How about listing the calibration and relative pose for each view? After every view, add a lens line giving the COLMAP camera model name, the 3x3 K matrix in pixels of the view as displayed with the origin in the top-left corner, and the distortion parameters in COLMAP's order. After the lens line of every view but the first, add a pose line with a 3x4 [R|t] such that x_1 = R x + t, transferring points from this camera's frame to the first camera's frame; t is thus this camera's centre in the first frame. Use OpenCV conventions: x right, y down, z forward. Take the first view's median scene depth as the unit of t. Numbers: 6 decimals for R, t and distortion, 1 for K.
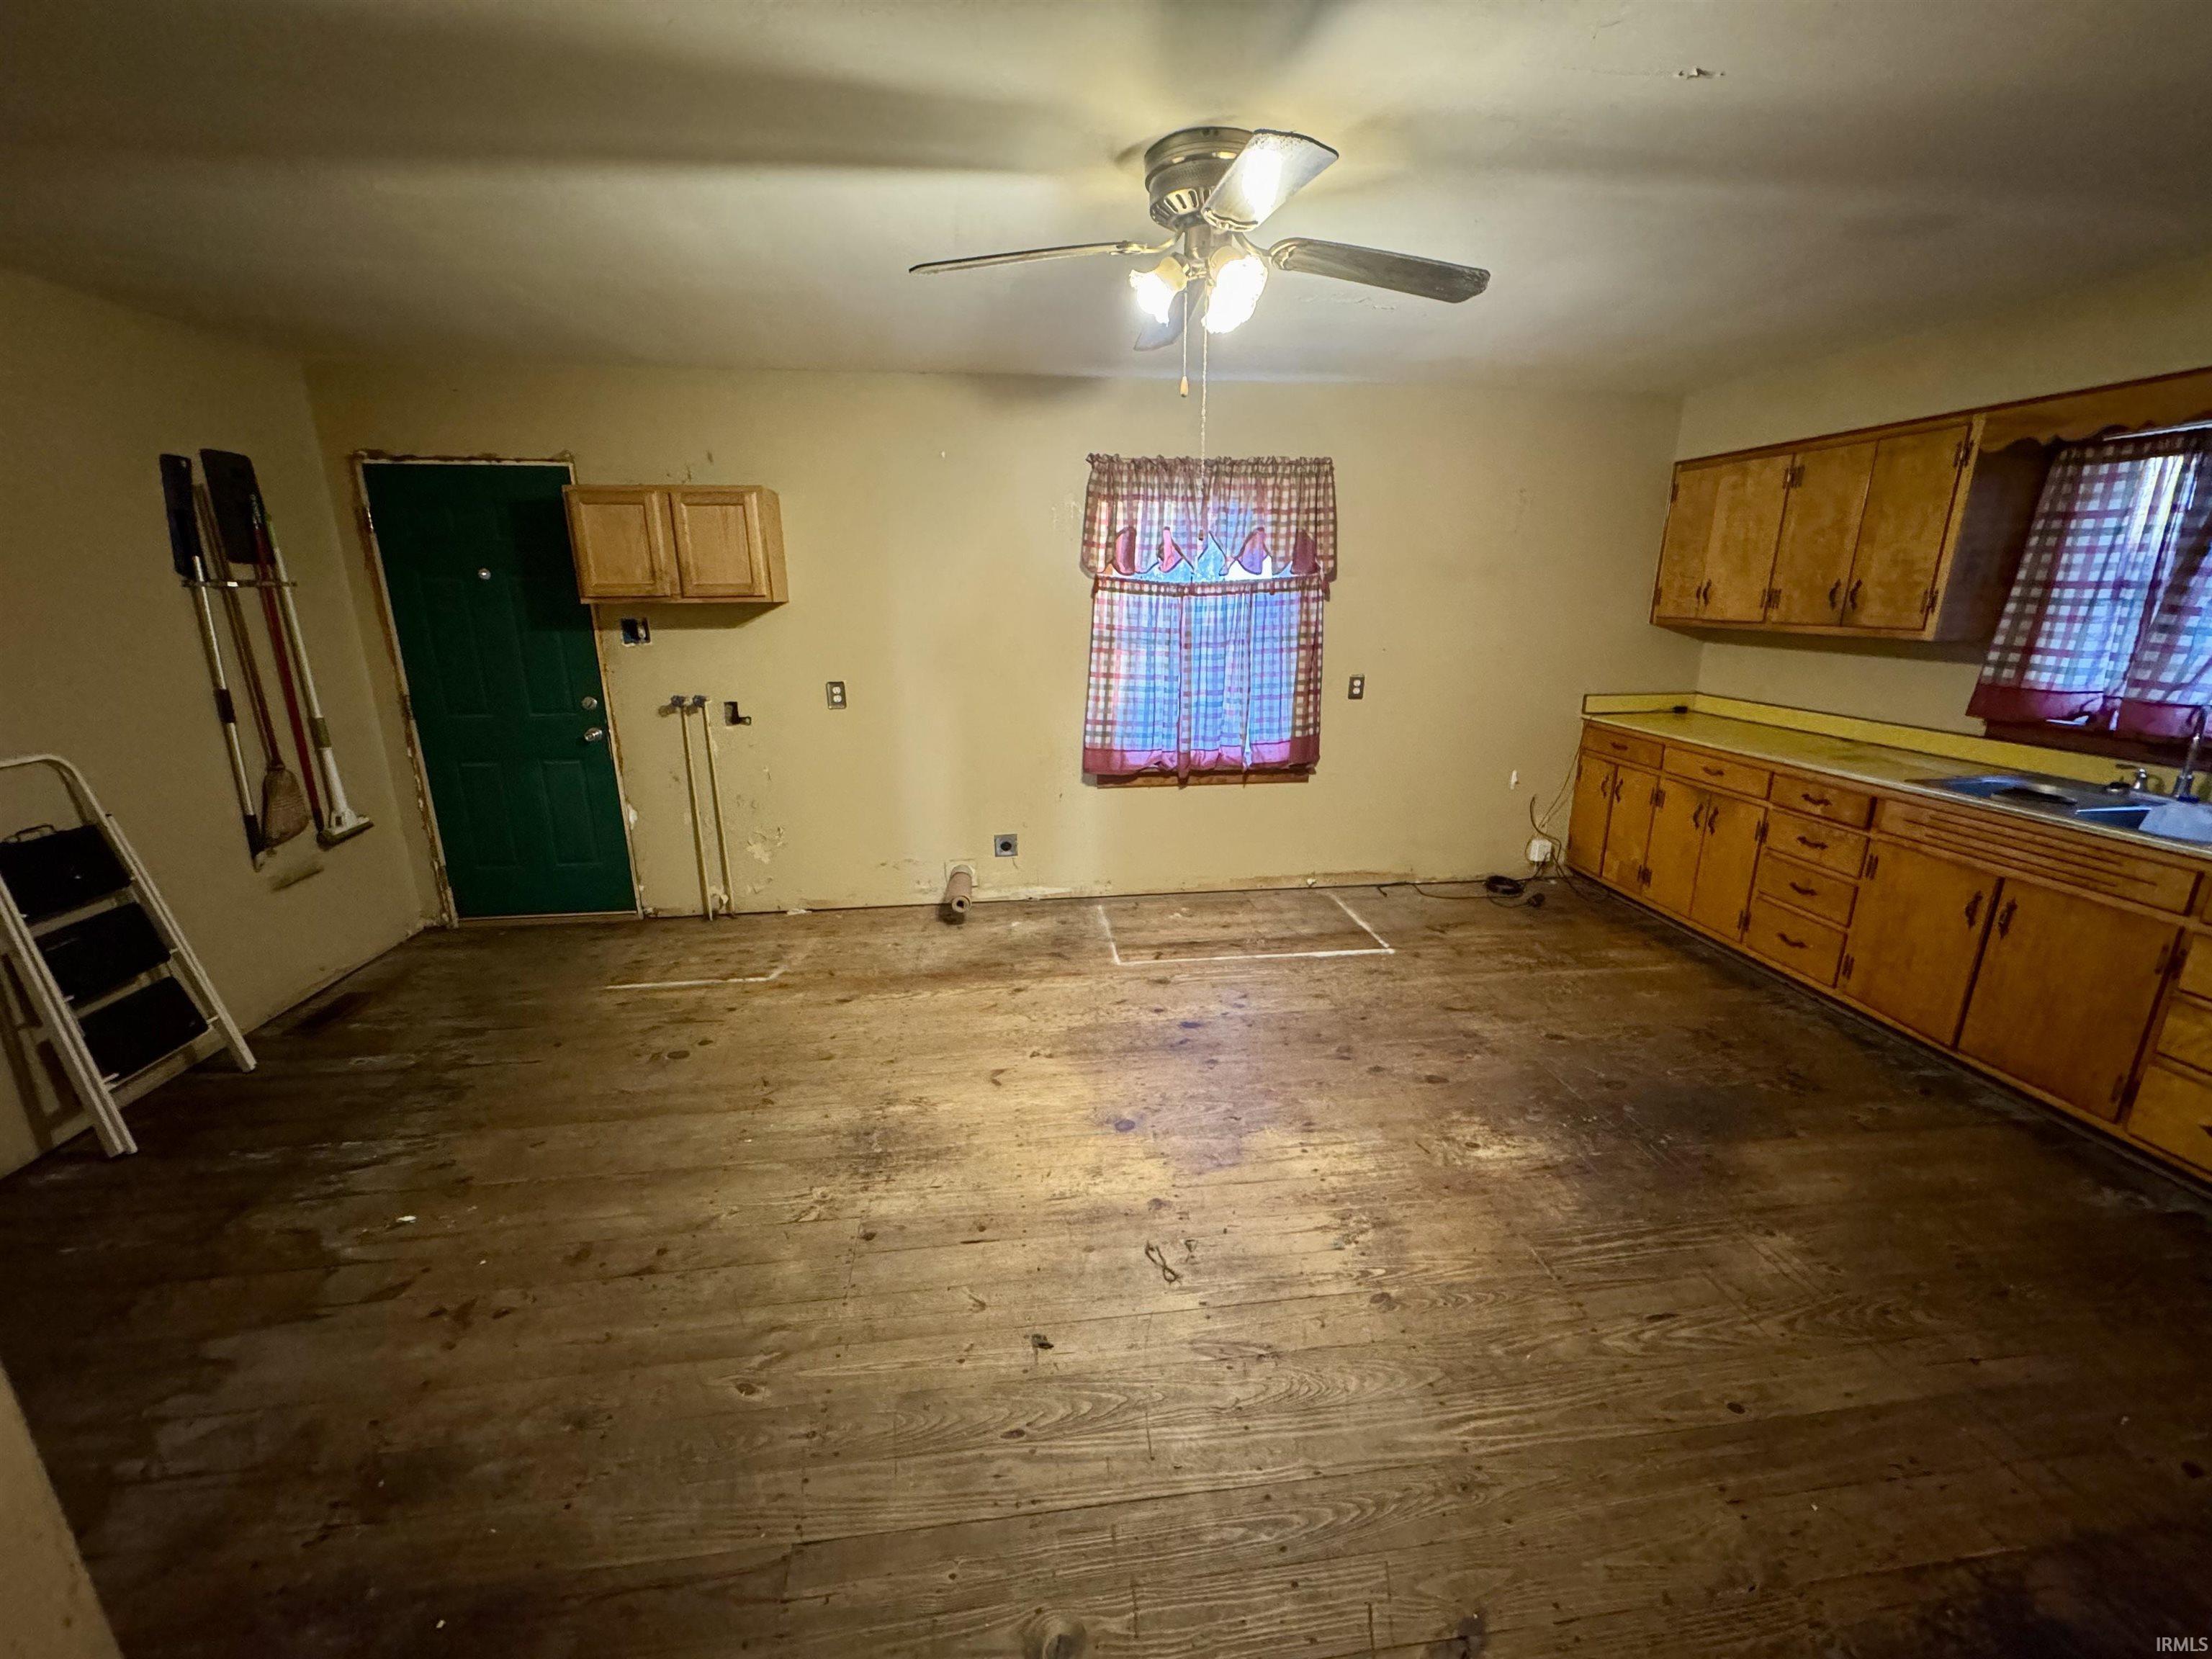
lens RADIAL K [[879.9, 0, 1112.2], [0, 879.9, 824.0], [0, 0, 1]] dist [-0.001294, 0.000646]
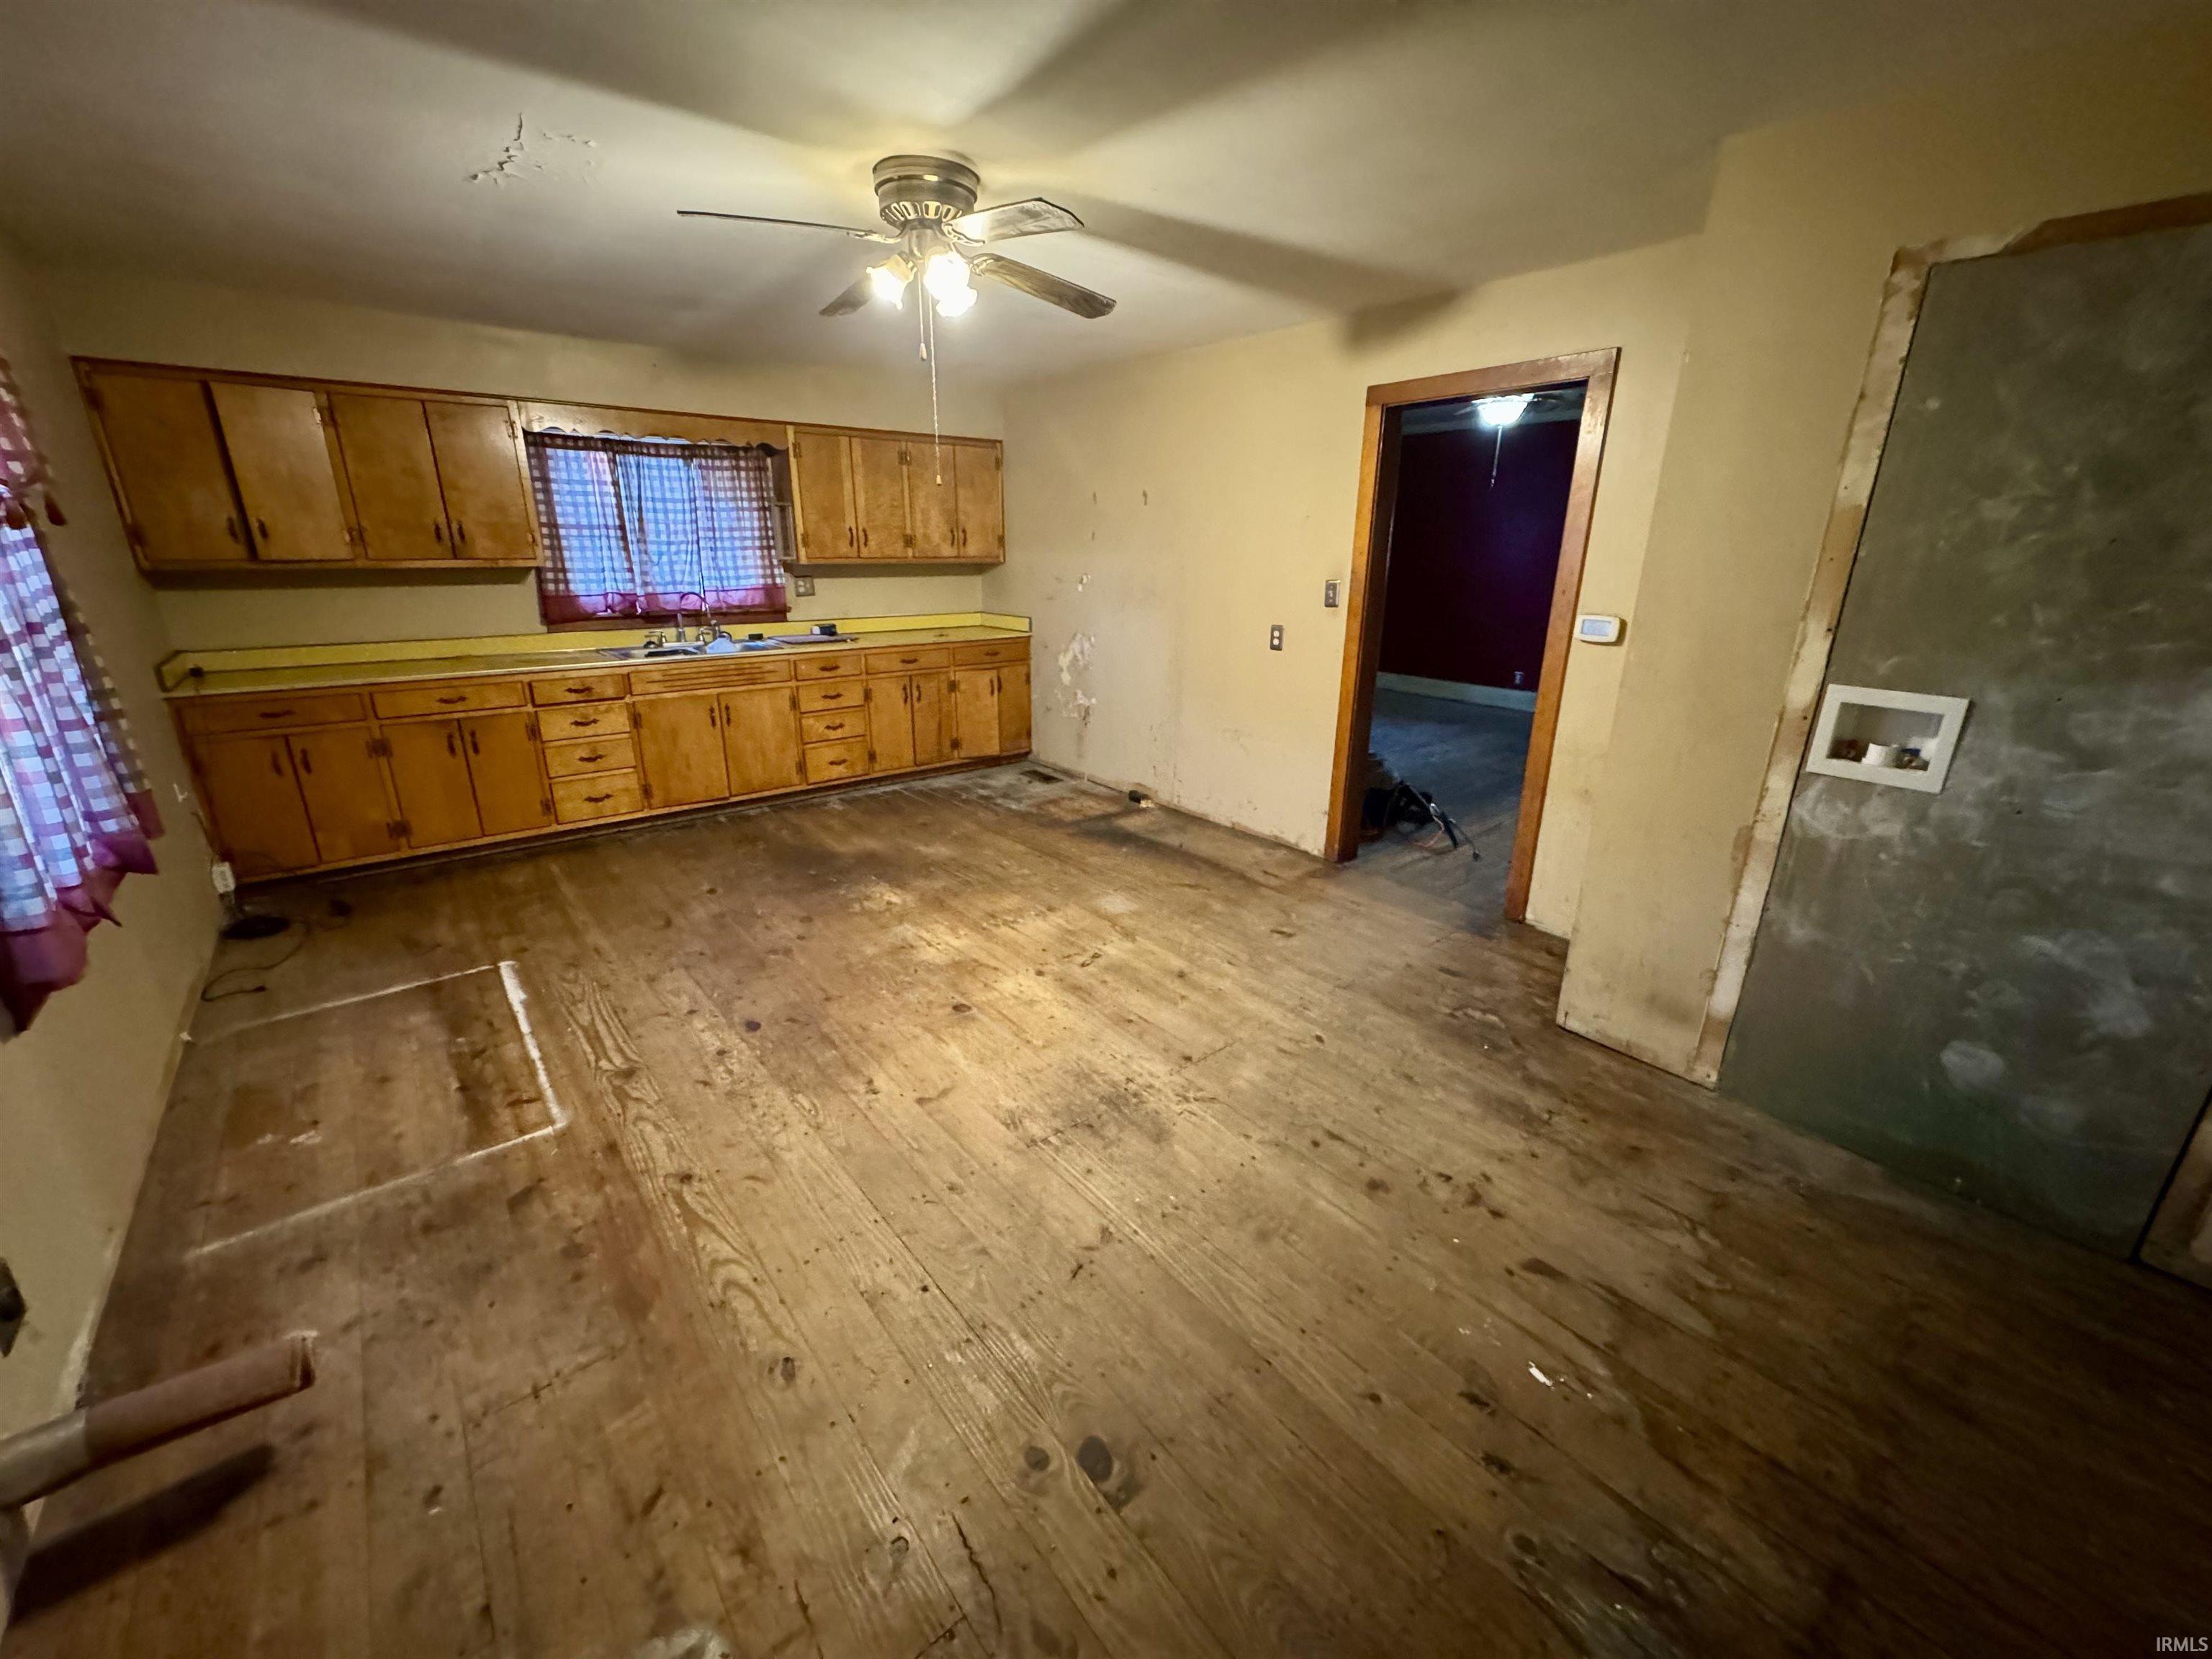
lens RADIAL K [[879.9, 0, 1104.6], [0, 879.9, 823.9], [0, 0, 1]] dist [-0.001294, 0.000646]
pose [[-0.534662, -0.261962, 0.803438, -0.626224], [0.215227, 0.877176, 0.429232, -0.209294], [-0.817198, 0.402416, -0.412611, 0.823360]]
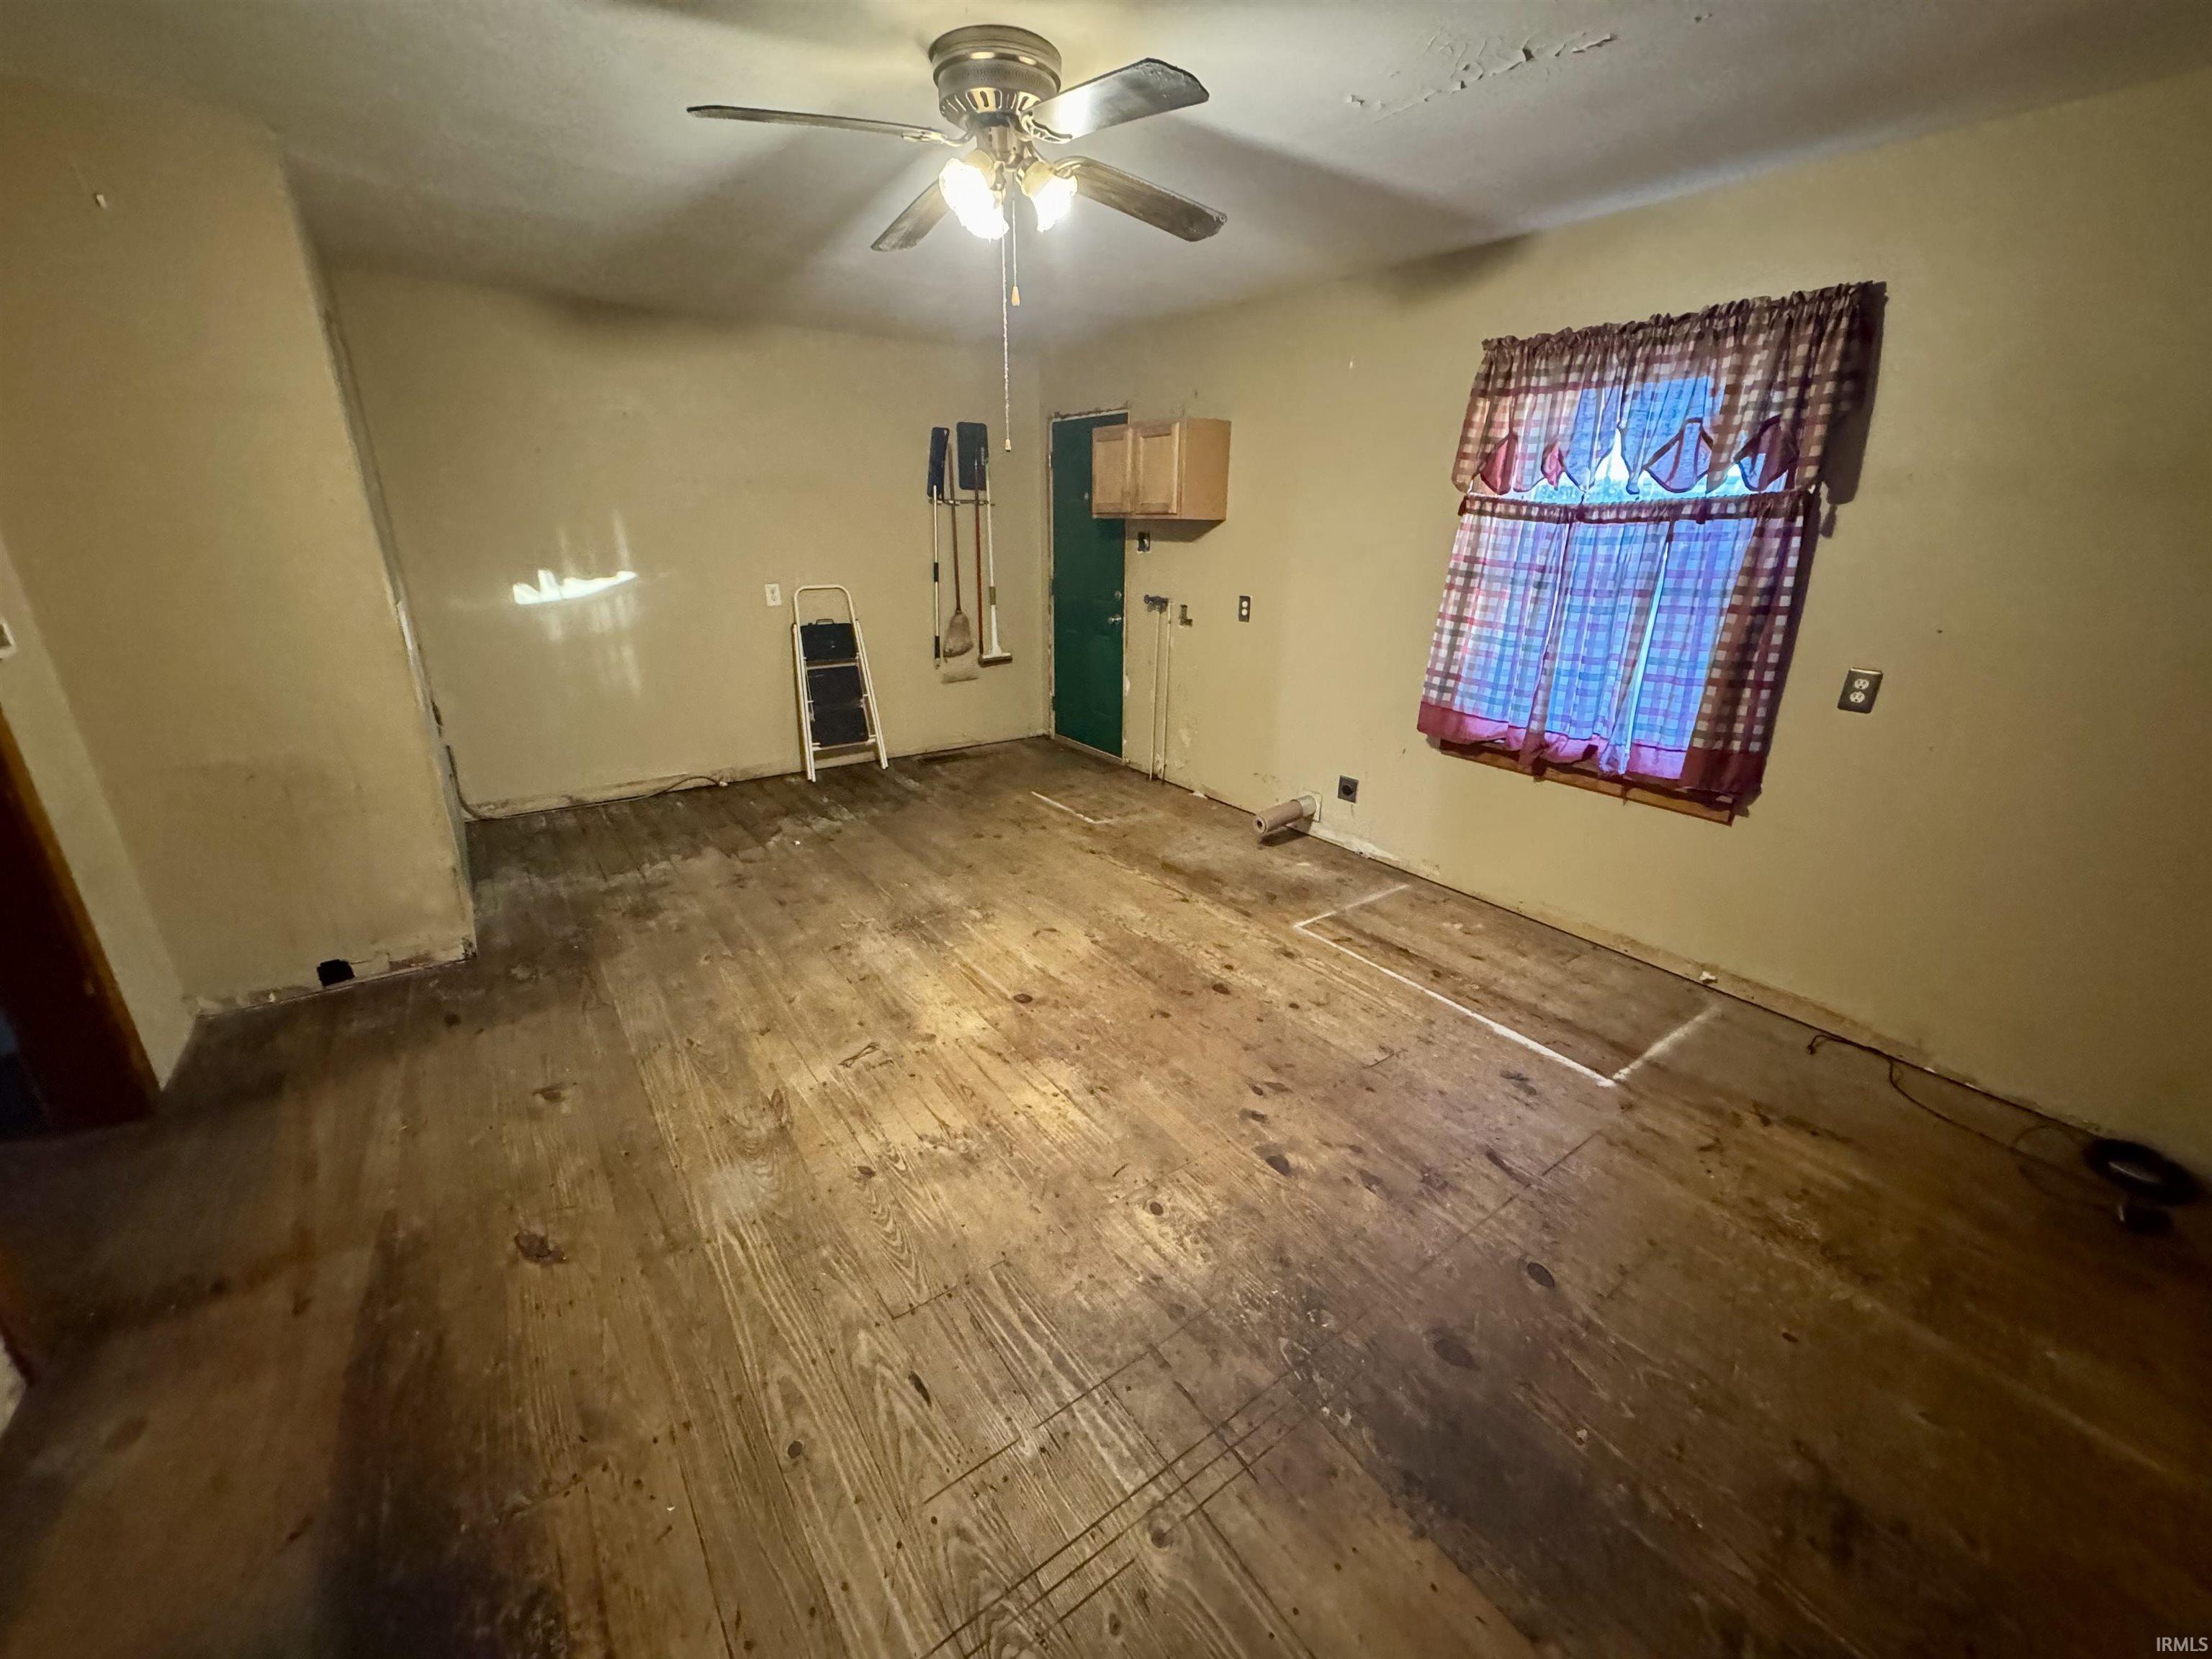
lens RADIAL K [[879.9, 0, 1105.7], [0, 879.9, 824.0], [0, 0, 1]] dist [-0.001294, 0.000646]
pose [[0.477611, 0.302162, -0.824976, 0.615932], [-0.242826, 0.947820, 0.206574, -0.081408], [0.844348, 0.101663, 0.526062, 0.325043]]
